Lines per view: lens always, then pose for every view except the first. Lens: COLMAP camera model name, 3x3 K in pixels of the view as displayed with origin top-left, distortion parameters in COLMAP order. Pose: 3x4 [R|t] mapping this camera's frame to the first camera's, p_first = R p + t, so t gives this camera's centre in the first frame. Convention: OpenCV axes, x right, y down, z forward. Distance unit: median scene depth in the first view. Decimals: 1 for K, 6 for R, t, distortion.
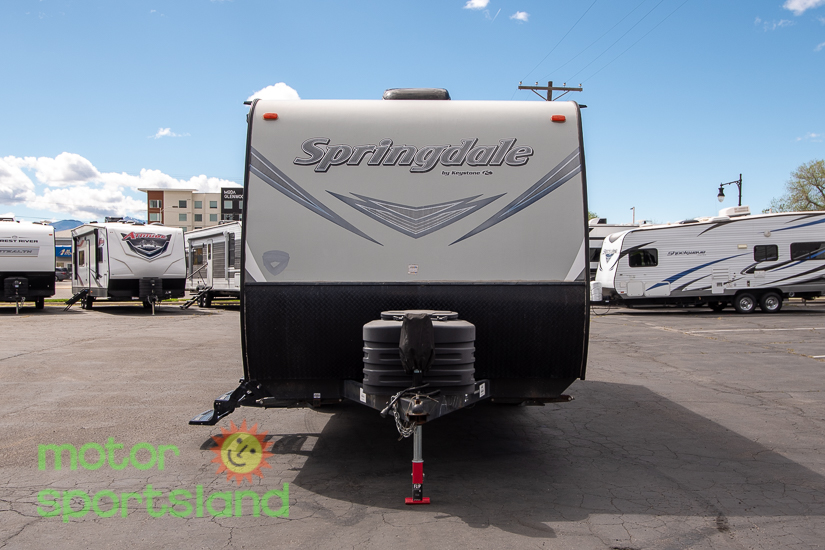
lens RADIAL K [[828.4, 0, 420.4], [0, 828.4, 280.3], [0, 0, 1]] dist [0.029390, 0.000000]
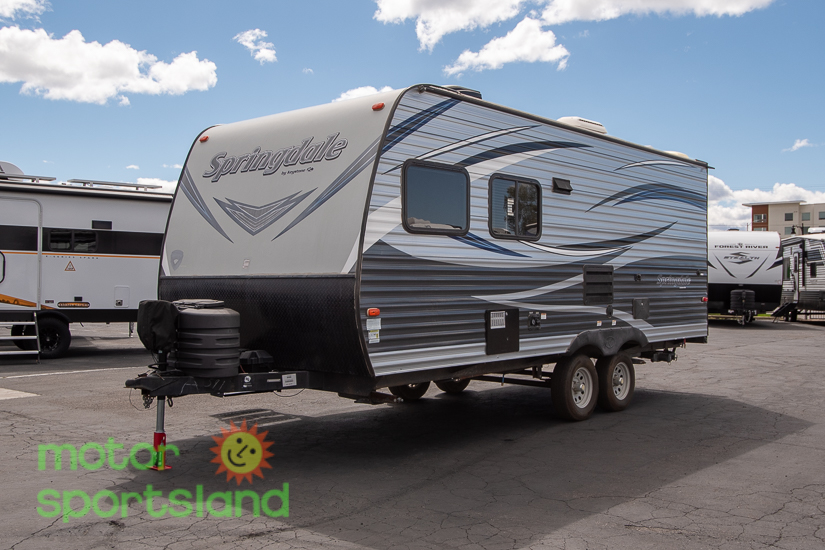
lens RADIAL K [[828.4, 0, 421.3], [0, 828.4, 271.3], [0, 0, 1]] dist [0.029390, 0.000000]
pose [[0.747949, -0.010171, -0.663679, 0.864285], [-0.010992, 0.999556, -0.027706, 0.023665], [0.663666, 0.028018, 0.747504, 0.326344]]
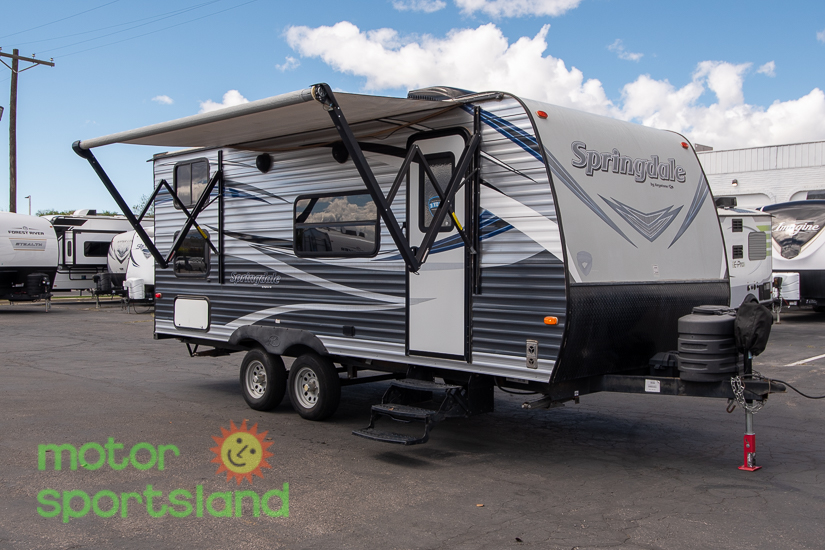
lens RADIAL K [[828.4, 0, 413.9], [0, 828.4, 273.8], [0, 0, 1]] dist [0.029390, 0.000000]
pose [[0.721127, -0.007130, 0.692766, -0.993116], [0.005096, 0.999975, 0.004987, -0.014359], [-0.692784, -0.000066, 0.721145, 0.405185]]
